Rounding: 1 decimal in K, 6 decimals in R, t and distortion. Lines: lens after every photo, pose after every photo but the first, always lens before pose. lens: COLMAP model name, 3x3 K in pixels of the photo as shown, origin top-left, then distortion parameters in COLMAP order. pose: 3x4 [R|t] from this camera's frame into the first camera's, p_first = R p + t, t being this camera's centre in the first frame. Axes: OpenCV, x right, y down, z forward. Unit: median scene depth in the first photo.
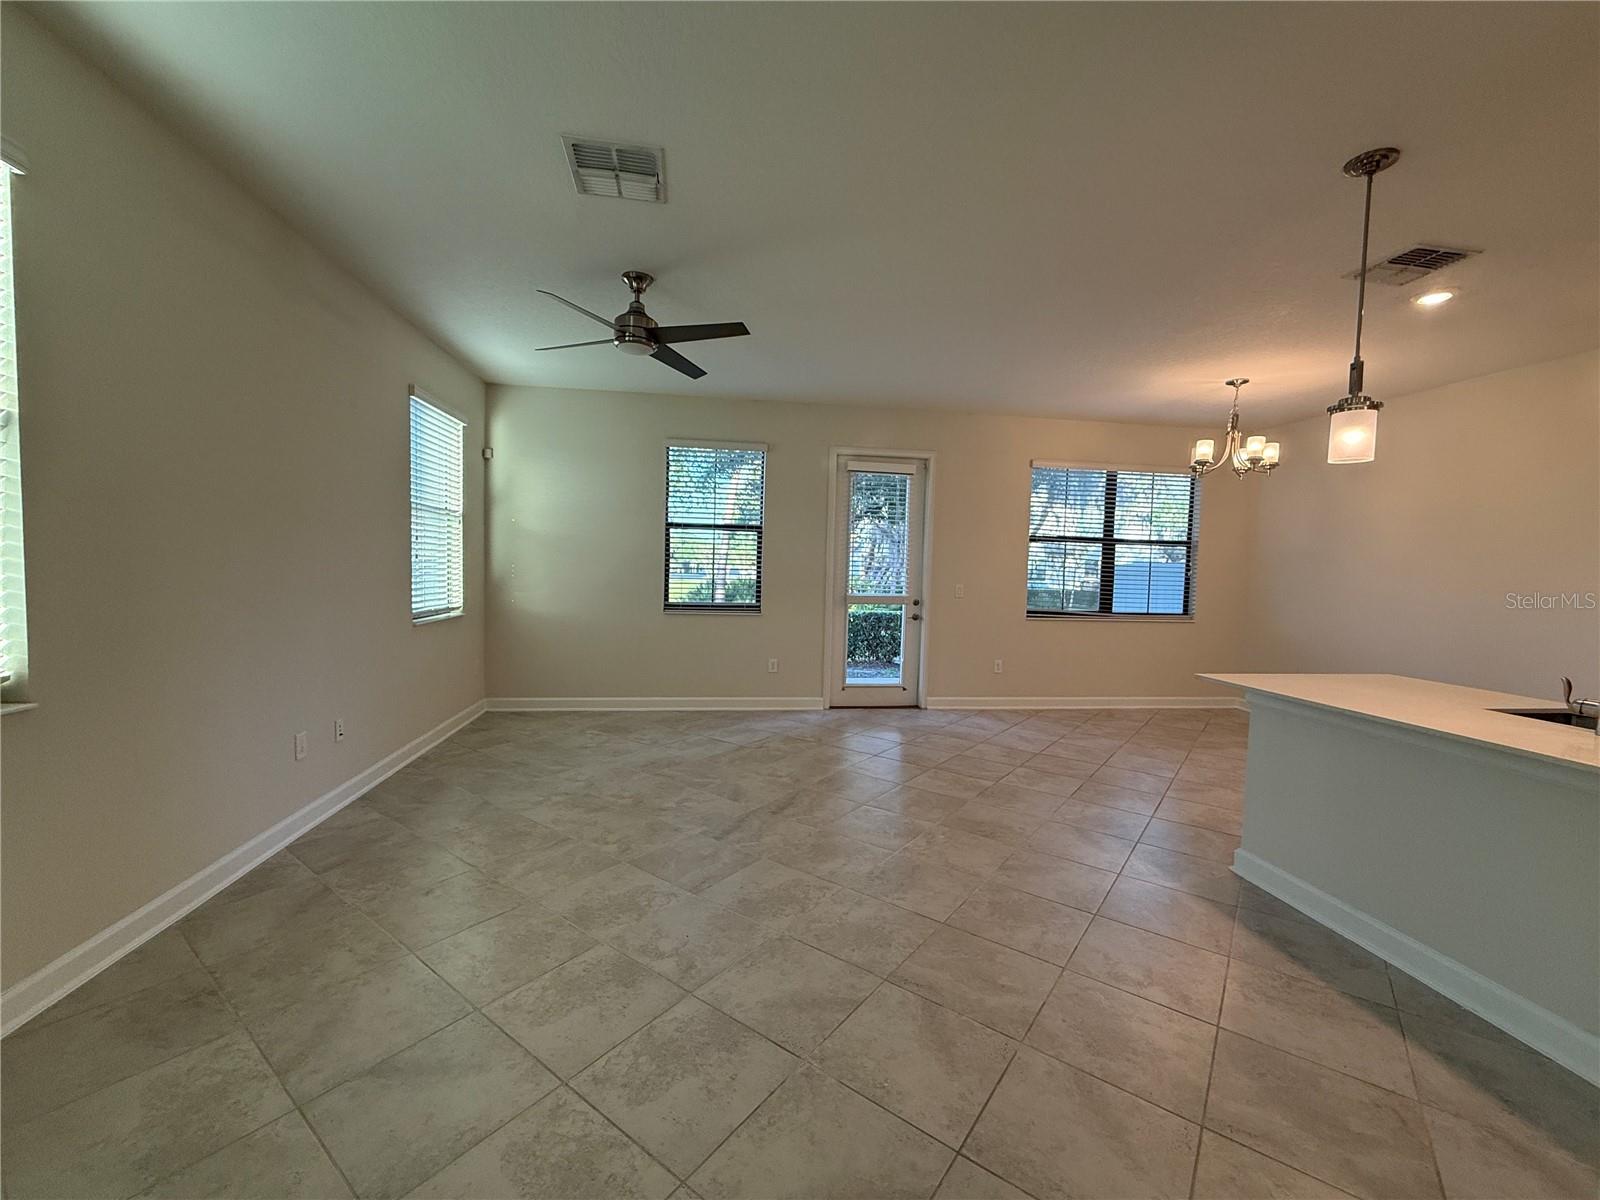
lens RADIAL K [[655.9, 0, 800.7], [0, 655.9, 598.3], [0, 0, 1]] dist [-0.001980, -0.000184]
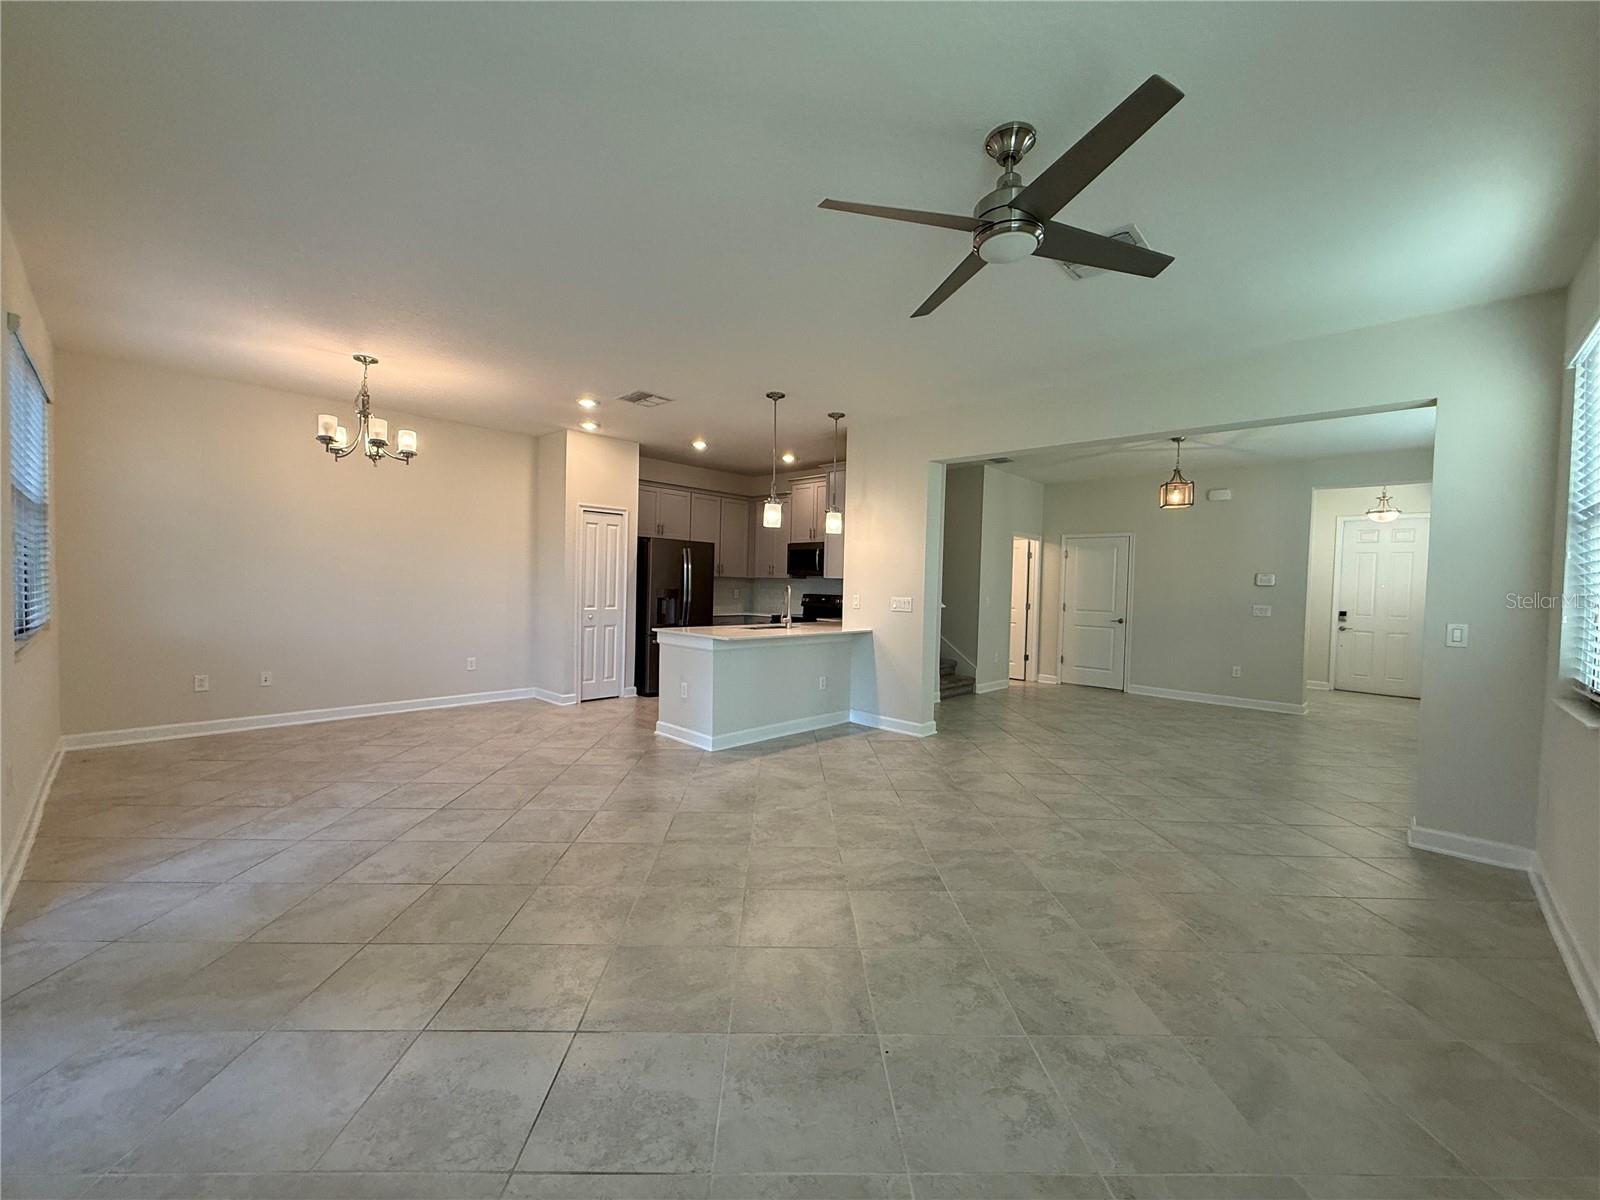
lens RADIAL K [[636.9, 0, 796.0], [0, 636.9, 600.5], [0, 0, 1]] dist [-0.000193, 0.000090]
pose [[-0.614883, -0.063581, 0.786051, -0.392482], [-0.001551, 0.996840, 0.079417, -0.054565], [-0.788617, 0.047613, -0.613039, 0.966574]]
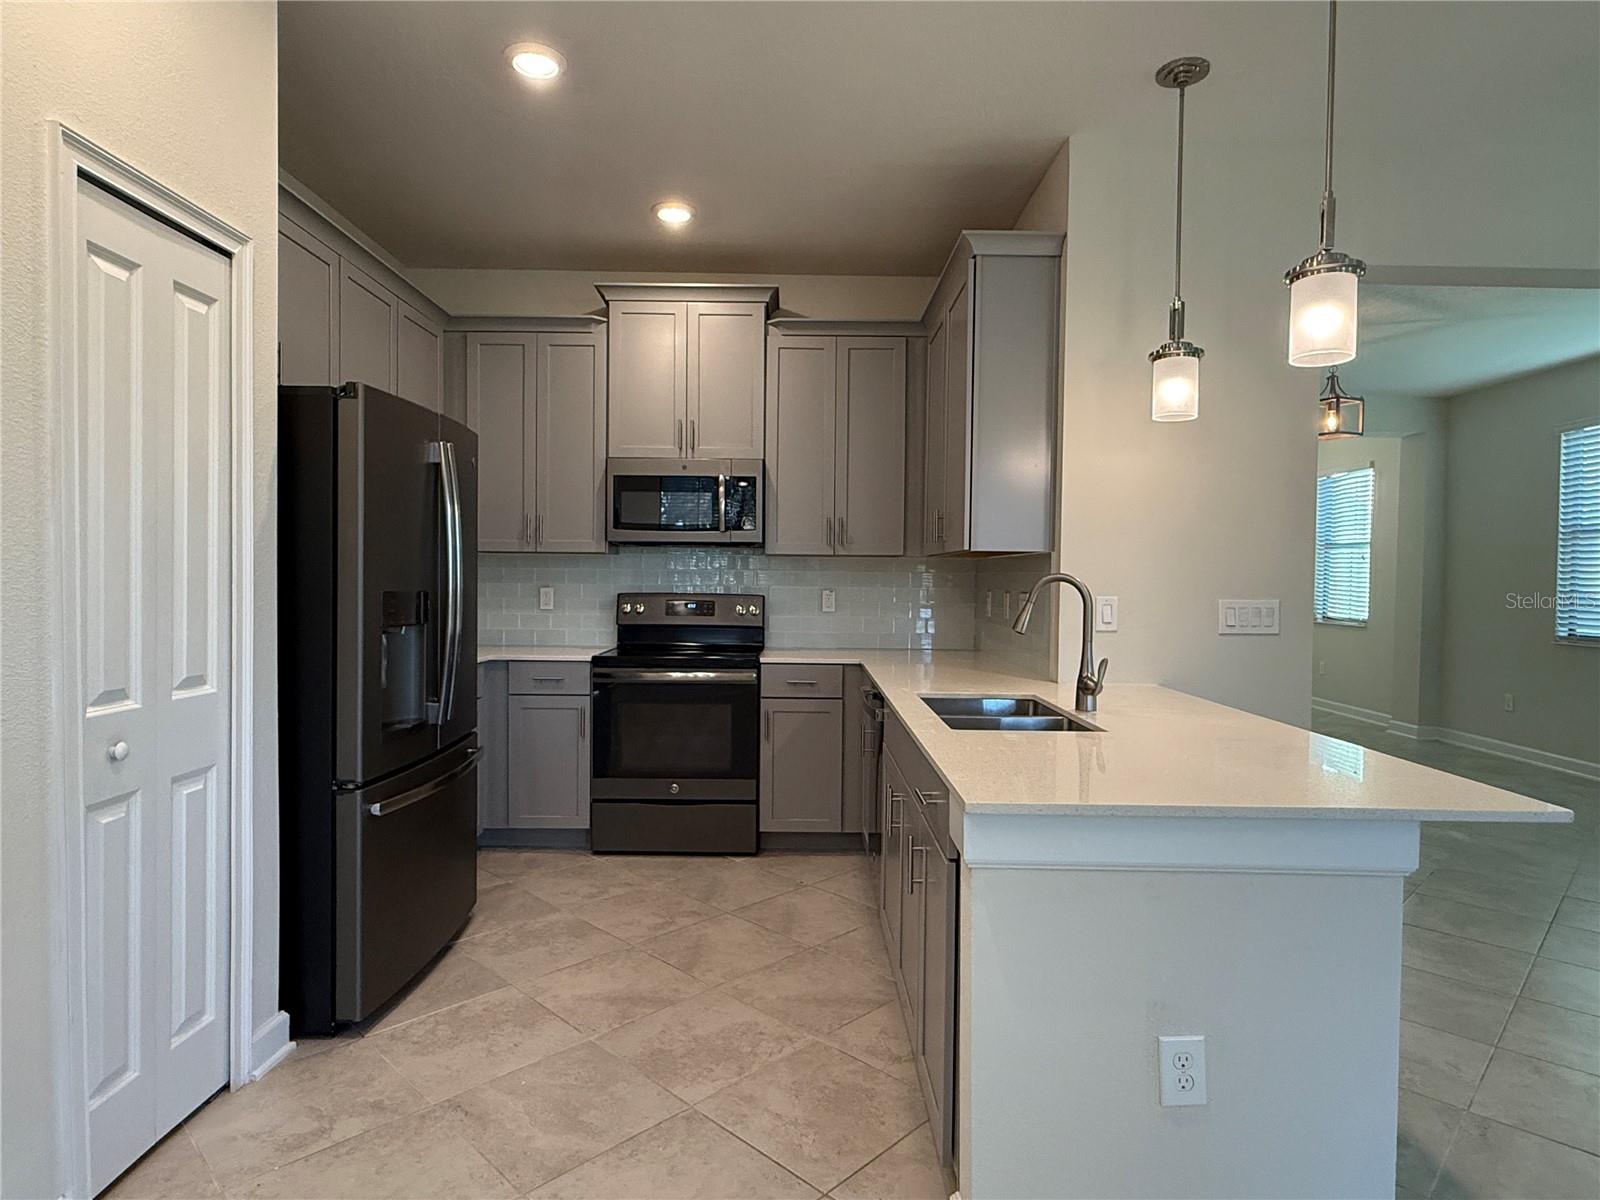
lens RADIAL K [[905.2, 0, 795.9], [0, 905.2, 601.0], [0, 0, 1]] dist [0.000214, 0.000856]
pose [[-0.989013, -0.042586, 0.141564, 0.506881], [-0.031216, 0.996177, 0.081586, -0.015569], [-0.144497, 0.076271, -0.986561, 0.818317]]
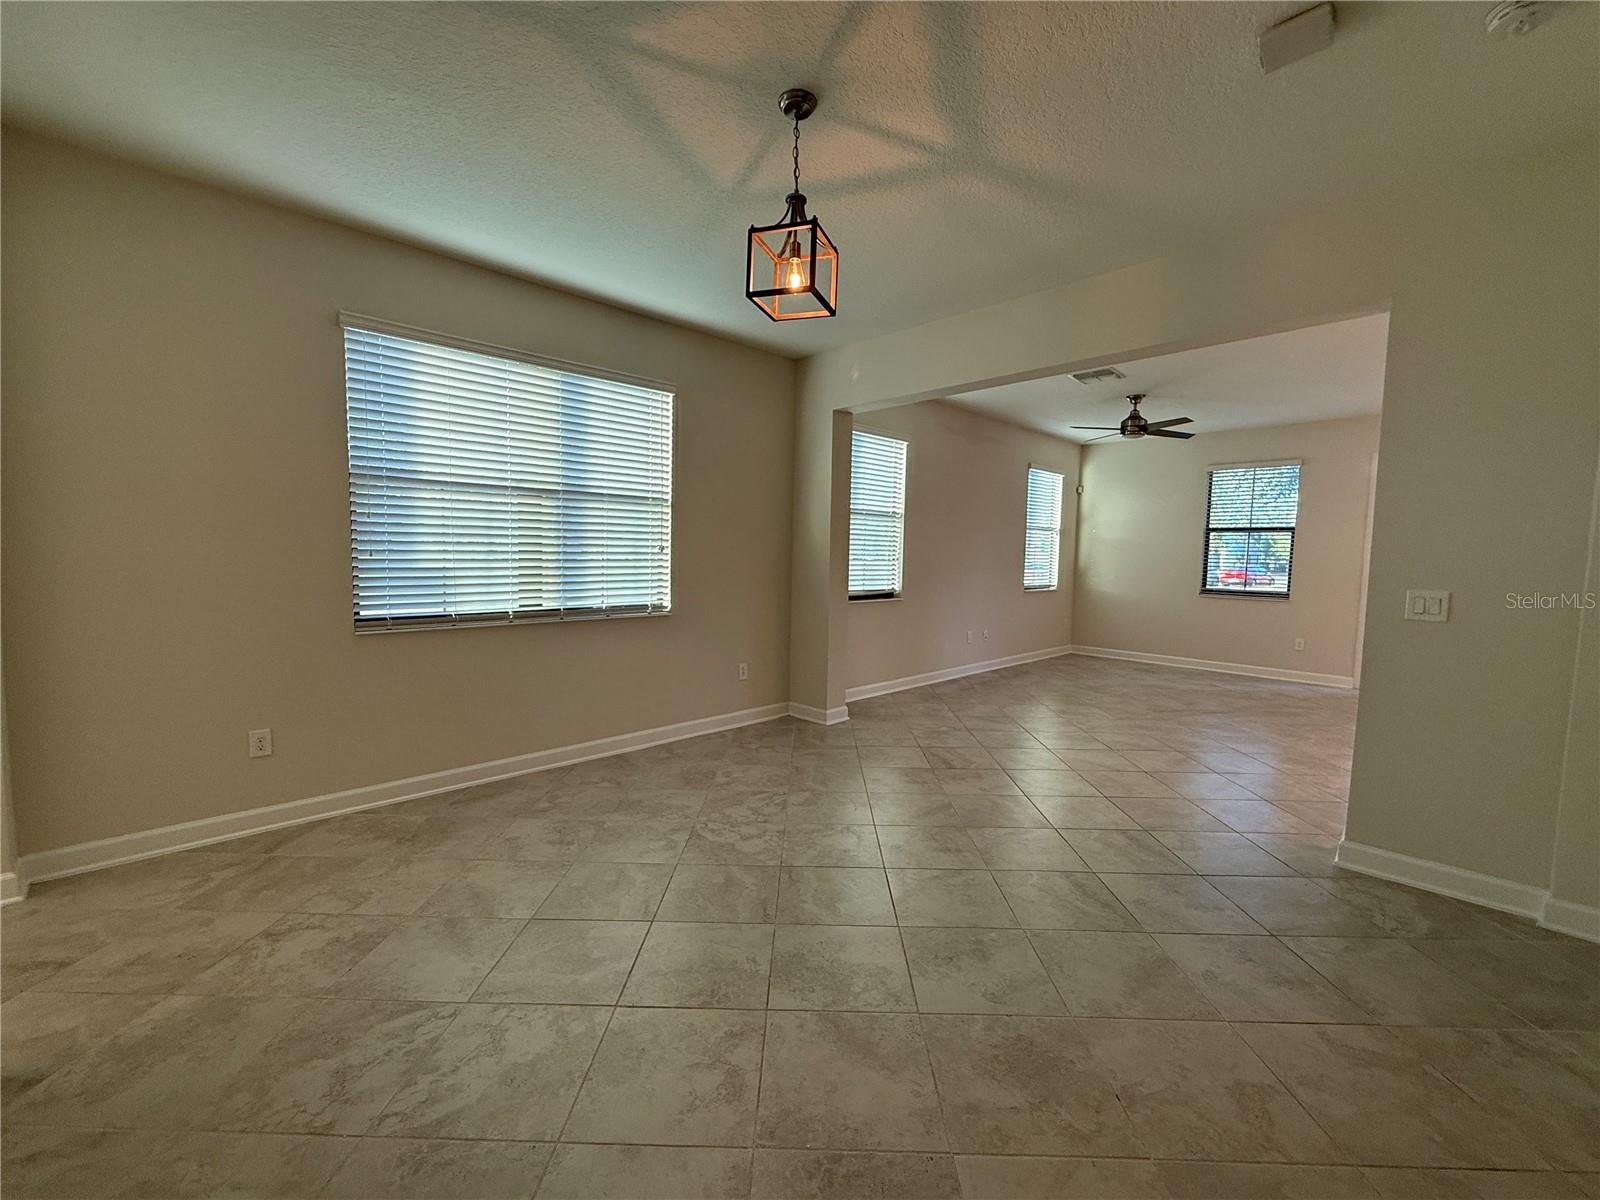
lens RADIAL K [[653.5, 0, 801.3], [0, 653.5, 601.6], [0, 0, 1]] dist [-0.000659, 0.000181]
pose [[0.589520, 0.046279, -0.806427, 0.411921], [-0.044343, 0.998706, 0.024898, 0.038933], [0.806536, 0.021081, 0.590809, -0.472244]]
